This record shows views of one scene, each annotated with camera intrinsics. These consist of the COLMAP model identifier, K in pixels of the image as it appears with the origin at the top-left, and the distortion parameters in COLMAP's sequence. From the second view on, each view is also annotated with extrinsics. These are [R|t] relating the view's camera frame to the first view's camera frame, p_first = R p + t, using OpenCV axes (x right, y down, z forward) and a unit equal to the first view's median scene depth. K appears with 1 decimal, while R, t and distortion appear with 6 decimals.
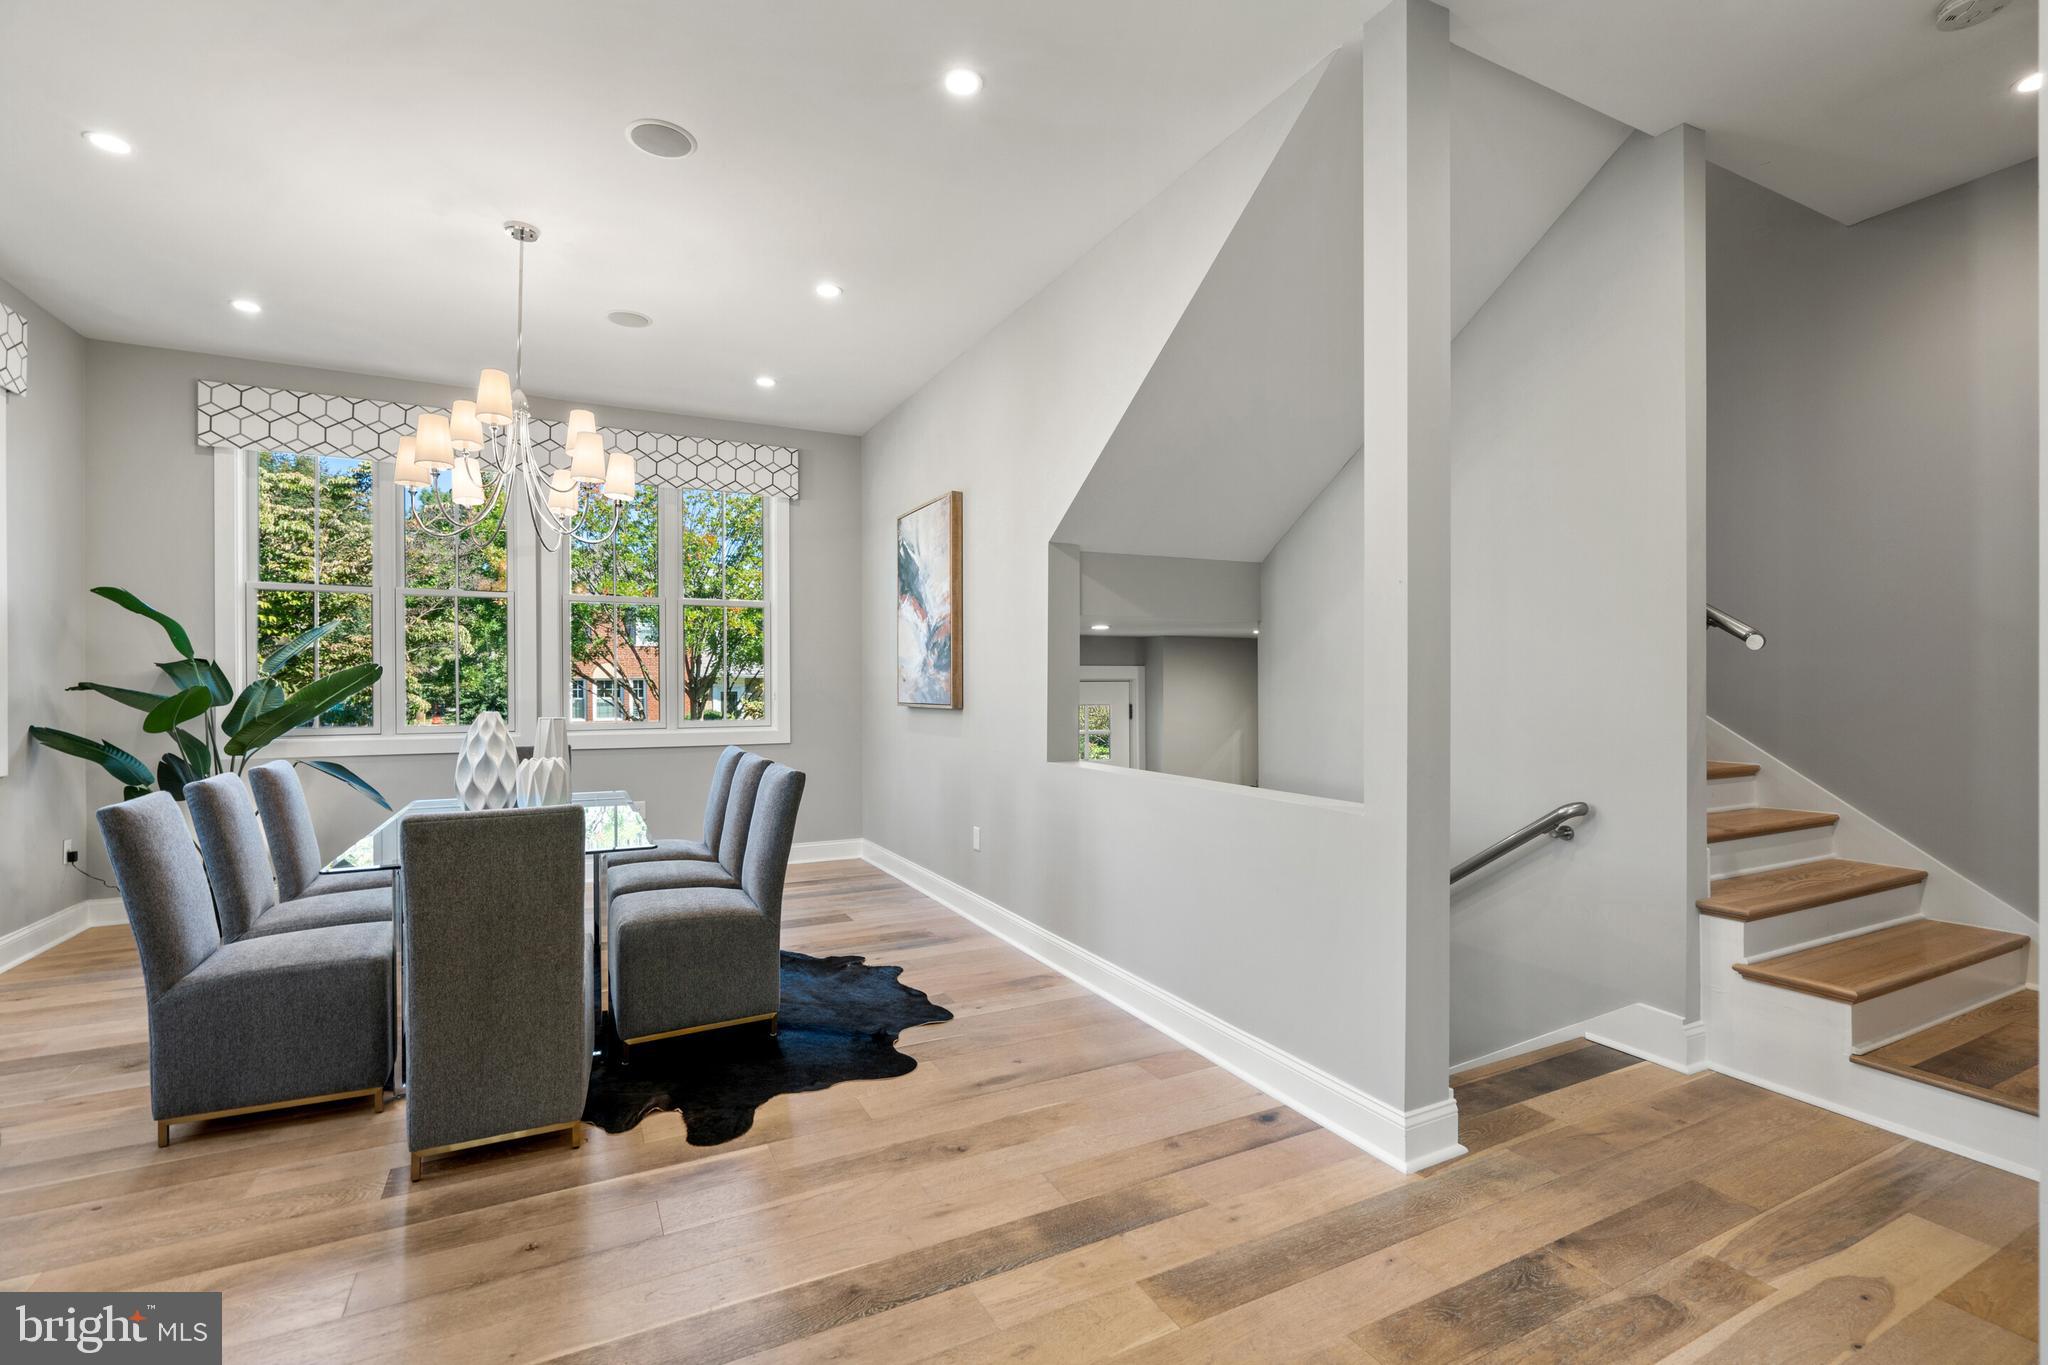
lens RADIAL K [[933.4, 0, 1028.8], [0, 933.4, 681.4], [0, 0, 1]] dist [-0.003907, 0.002721]
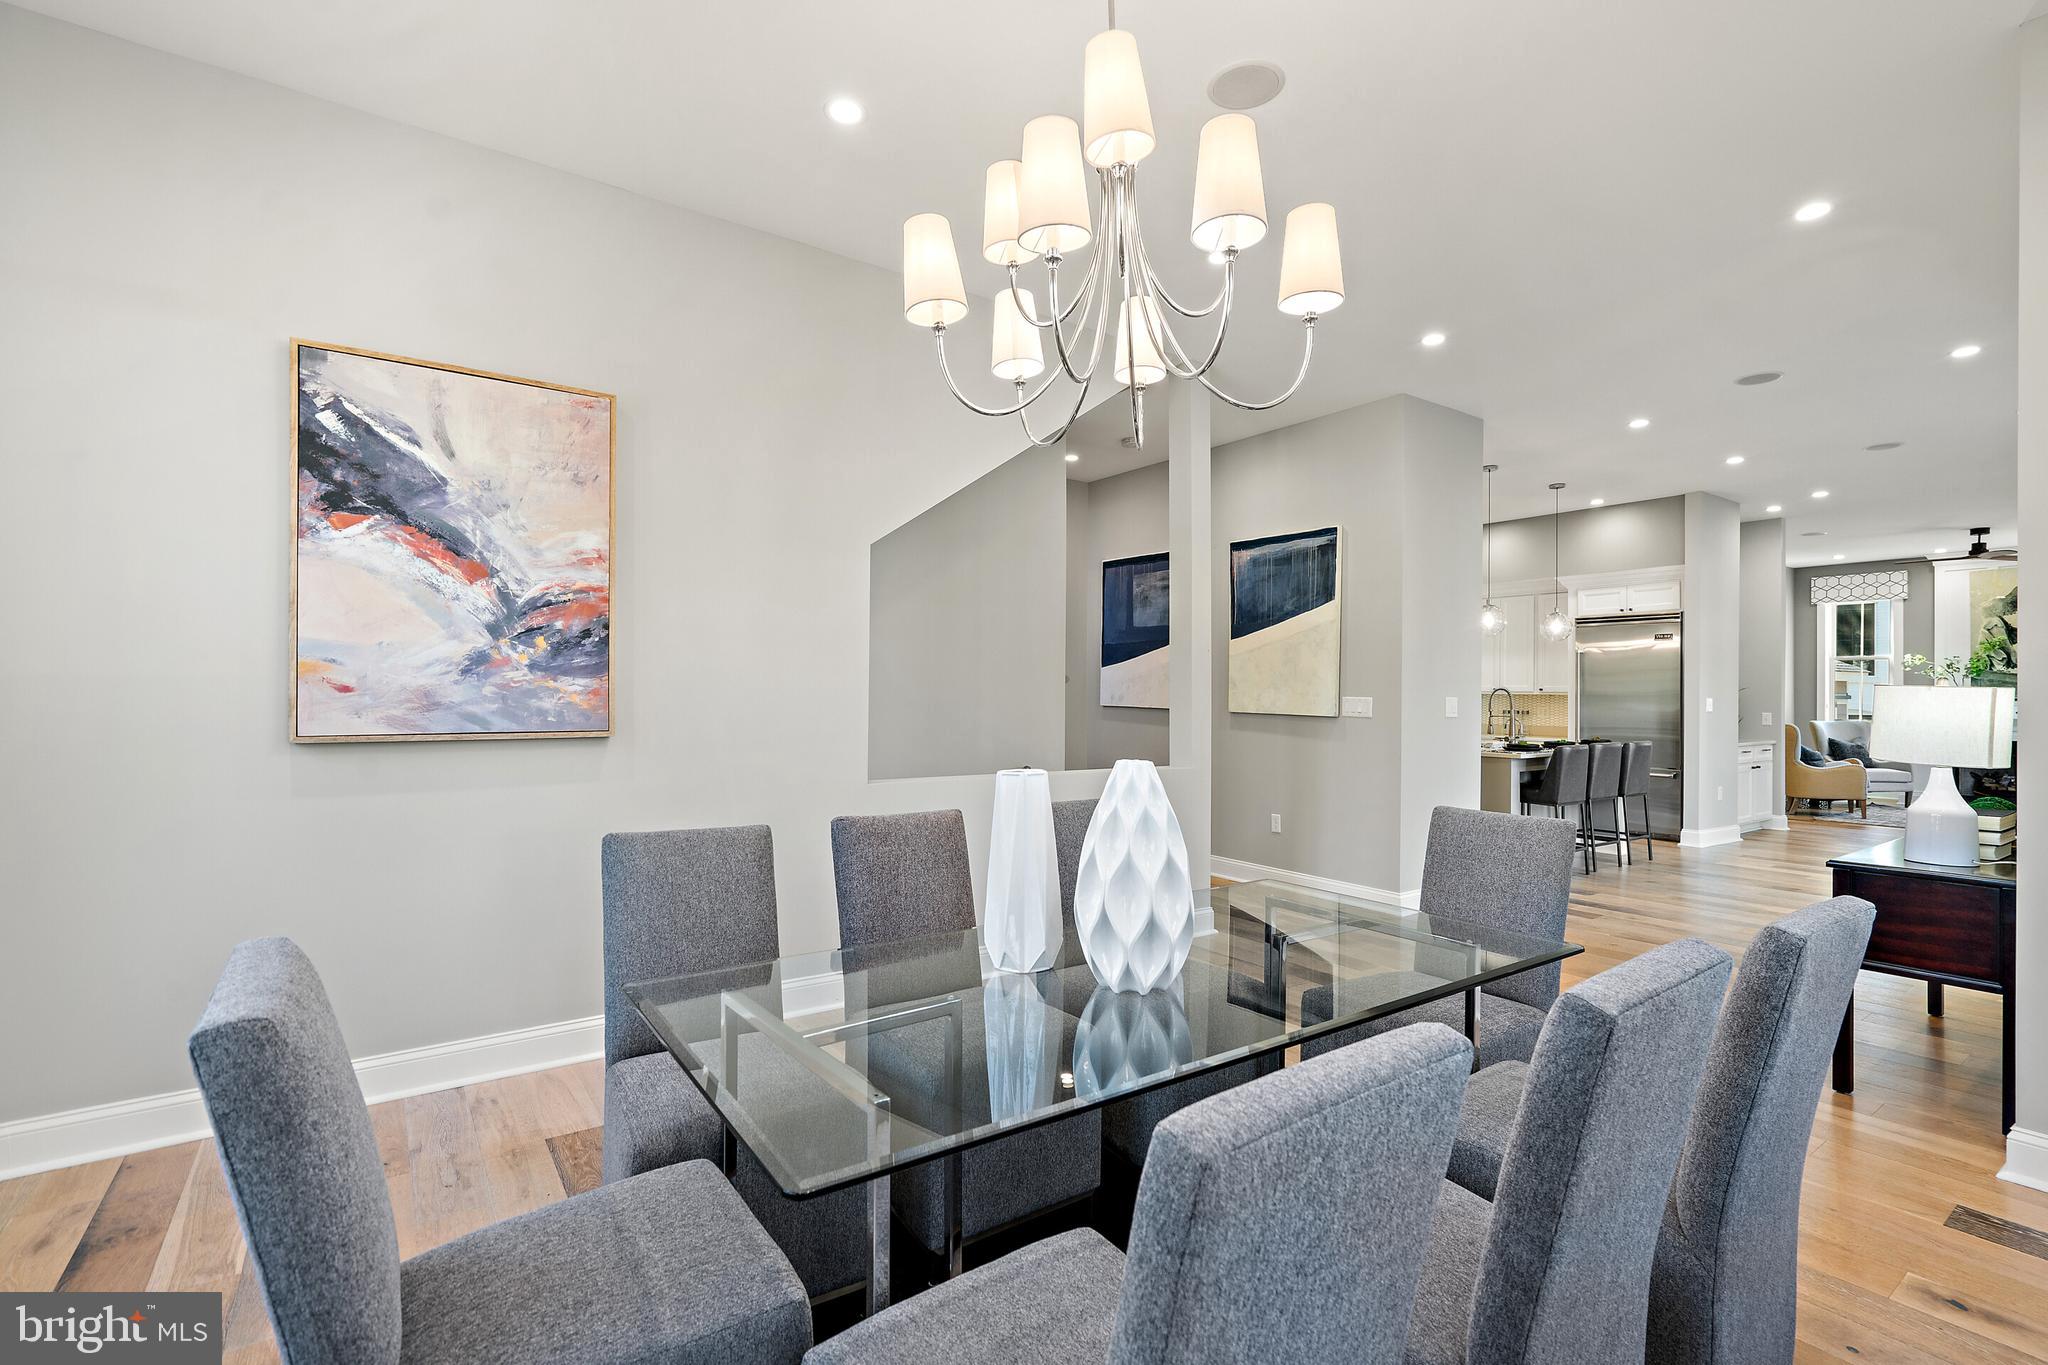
lens RADIAL K [[933.4, 0, 1021.6], [0, 933.4, 686.6], [0, 0, 1]] dist [-0.003907, 0.002721]
pose [[-0.146650, 0.012155, 0.989114, -0.765651], [-0.008627, 0.999871, -0.013567, 0.001251], [-0.989151, -0.010523, -0.146526, 0.829615]]
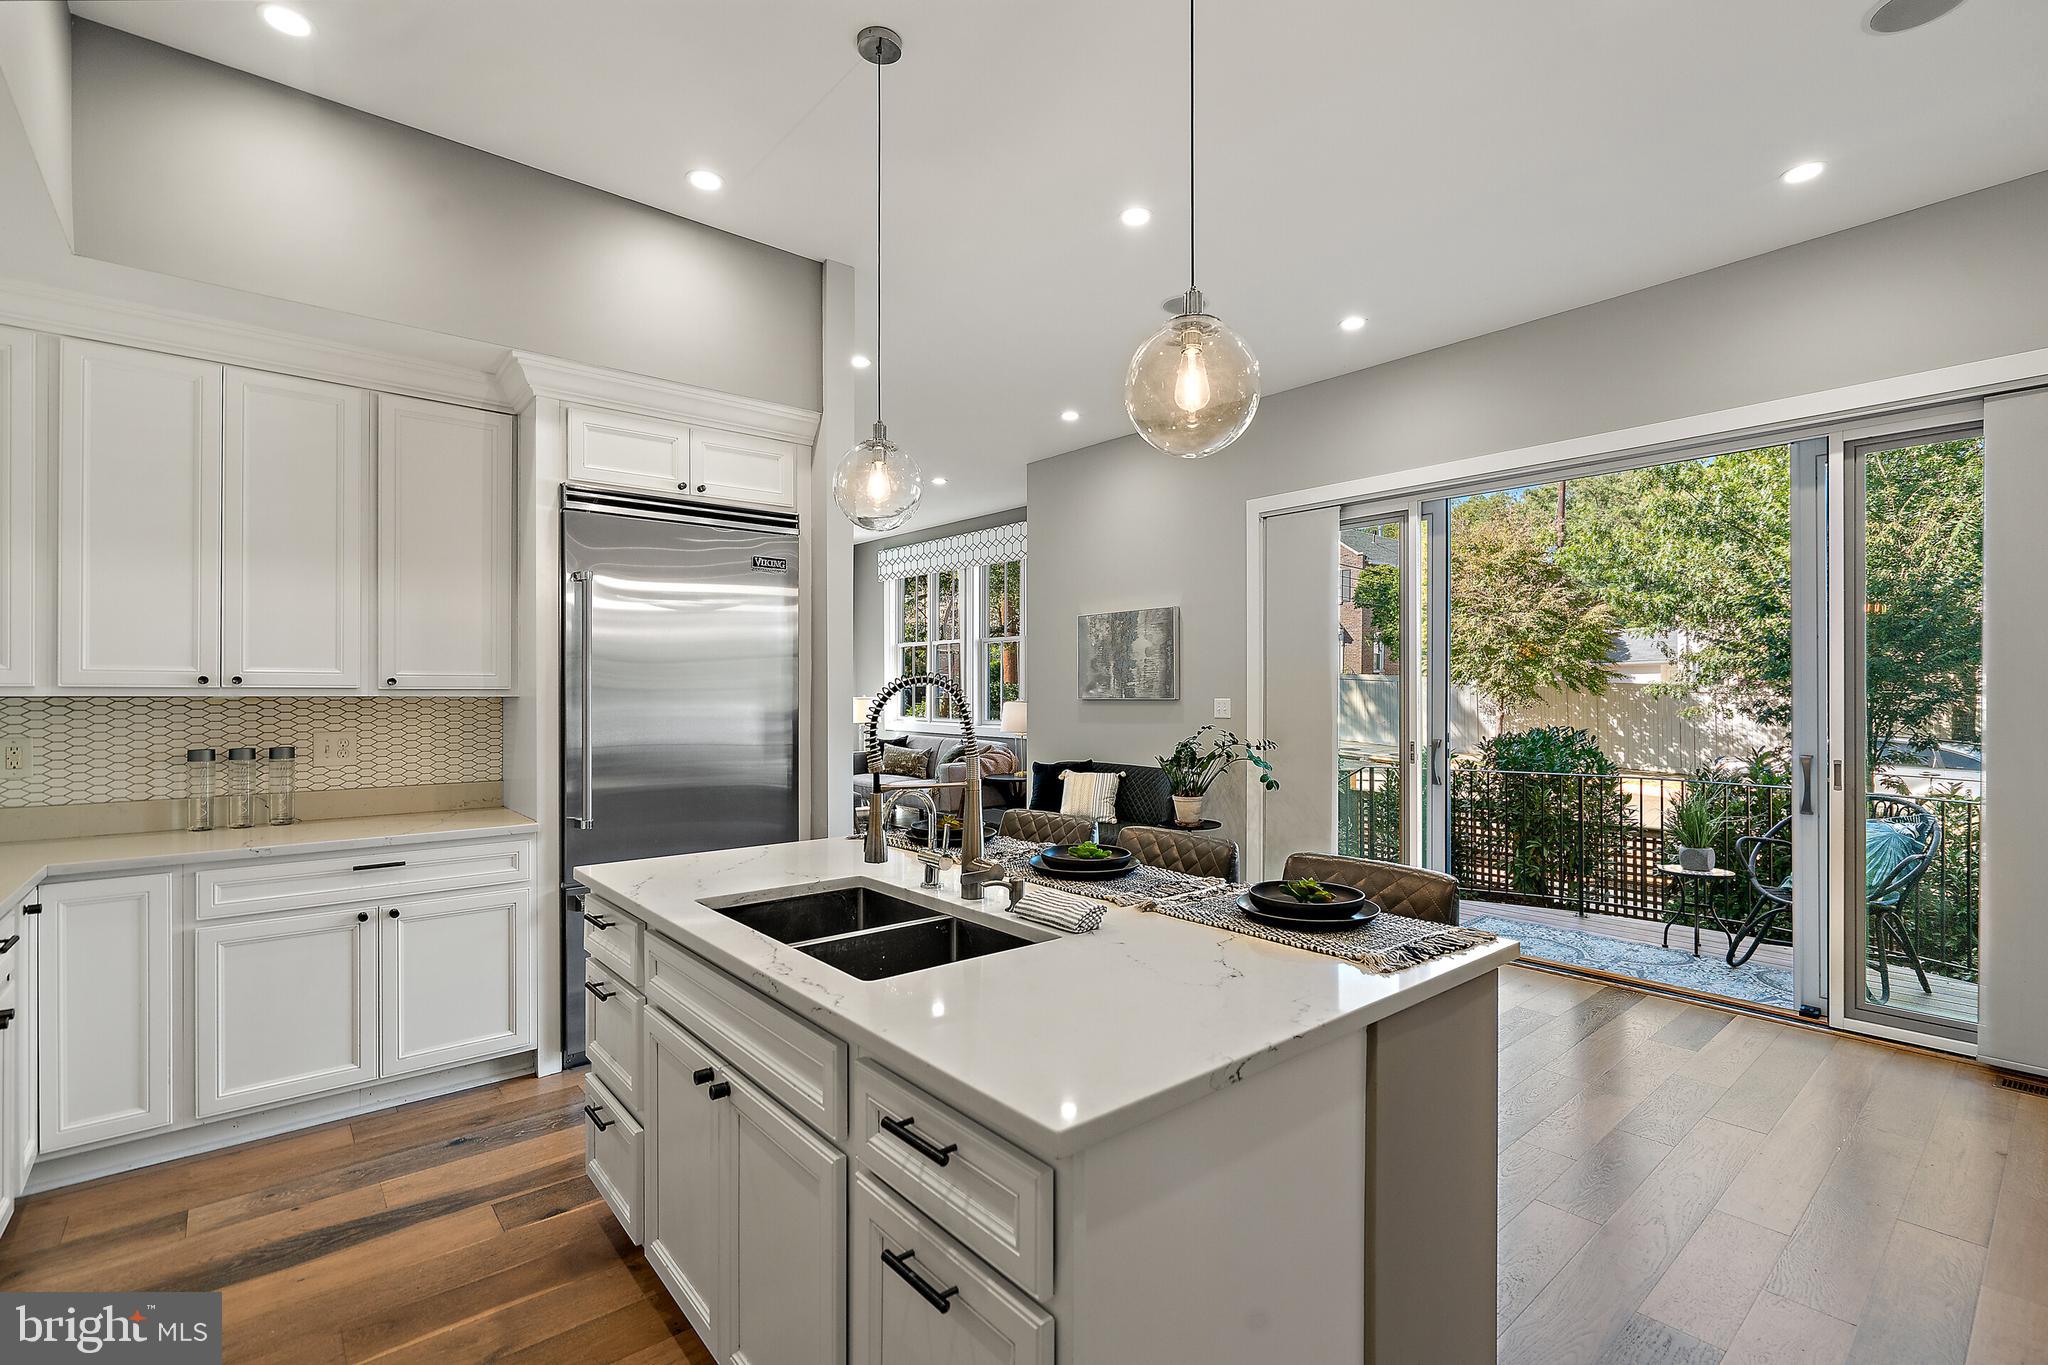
lens RADIAL K [[933.4, 0, 1040.4], [0, 933.4, 687.8], [0, 0, 1]] dist [-0.003907, 0.002721]
pose [[-0.969152, 0.005795, -0.246396, 0.671830], [0.006726, 0.999973, -0.002938, -0.019423], [0.246372, -0.004505, -0.969165, 0.226965]]
